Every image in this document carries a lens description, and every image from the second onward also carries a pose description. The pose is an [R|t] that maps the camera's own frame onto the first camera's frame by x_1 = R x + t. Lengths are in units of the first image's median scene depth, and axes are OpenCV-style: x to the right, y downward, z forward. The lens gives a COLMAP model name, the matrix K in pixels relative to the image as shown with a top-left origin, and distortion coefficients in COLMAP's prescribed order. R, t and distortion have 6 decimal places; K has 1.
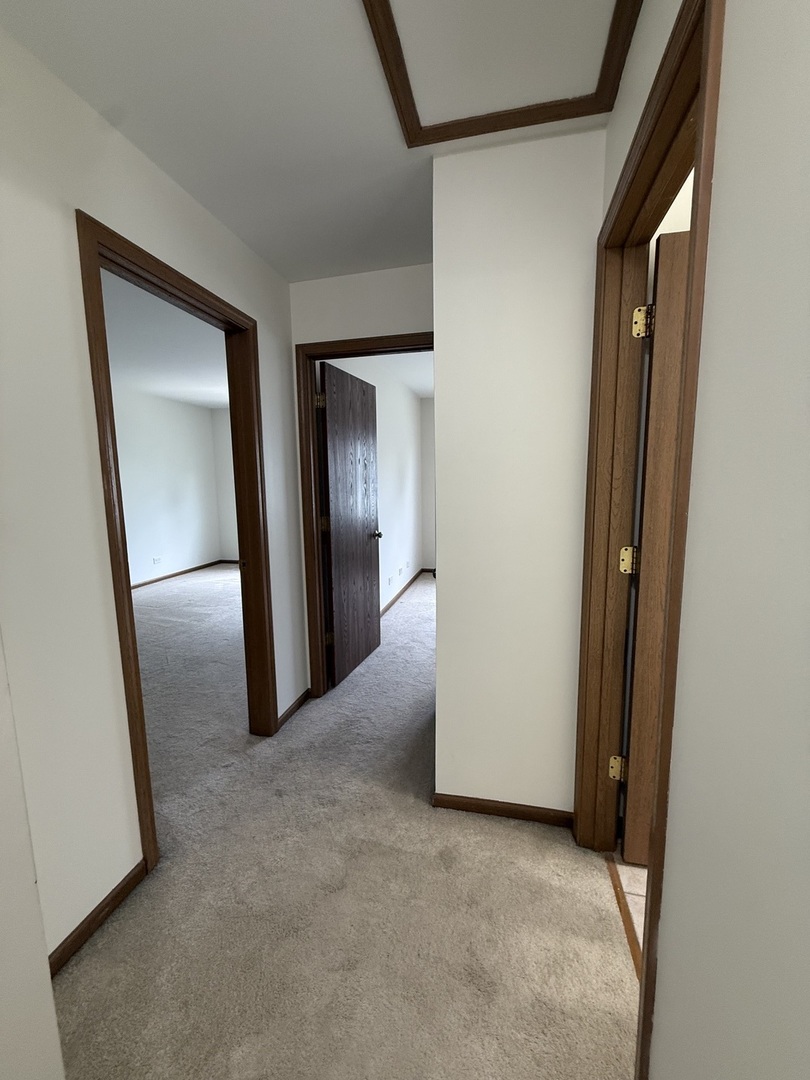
lens RADIAL K [[431.7, 0, 404.8], [0, 431.7, 536.3], [0, 0, 1]] dist [0.001720, 0.000539]
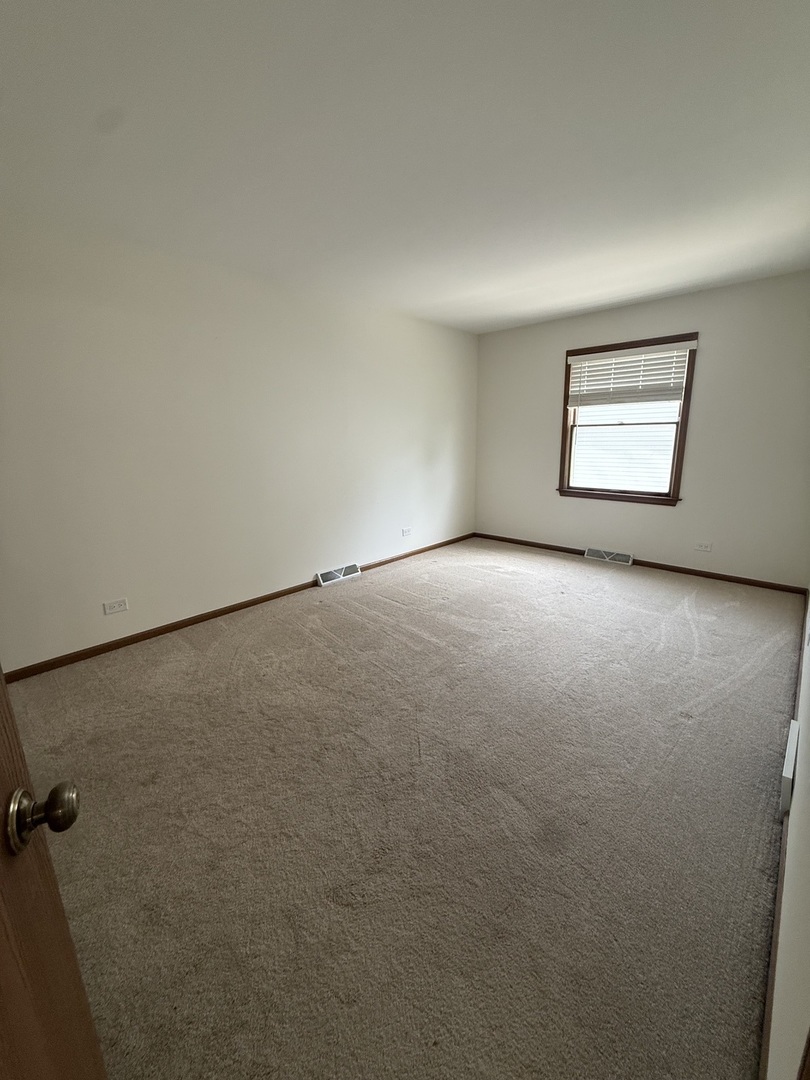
lens RADIAL K [[431.7, 0, 404.8], [0, 431.7, 536.3], [0, 0, 1]] dist [0.001720, 0.000539]
pose [[0.869011, 0.109917, -0.482429, -0.242603], [-0.059013, 0.991078, 0.119507, -0.041798], [0.491261, -0.075383, 0.867744, 0.389578]]
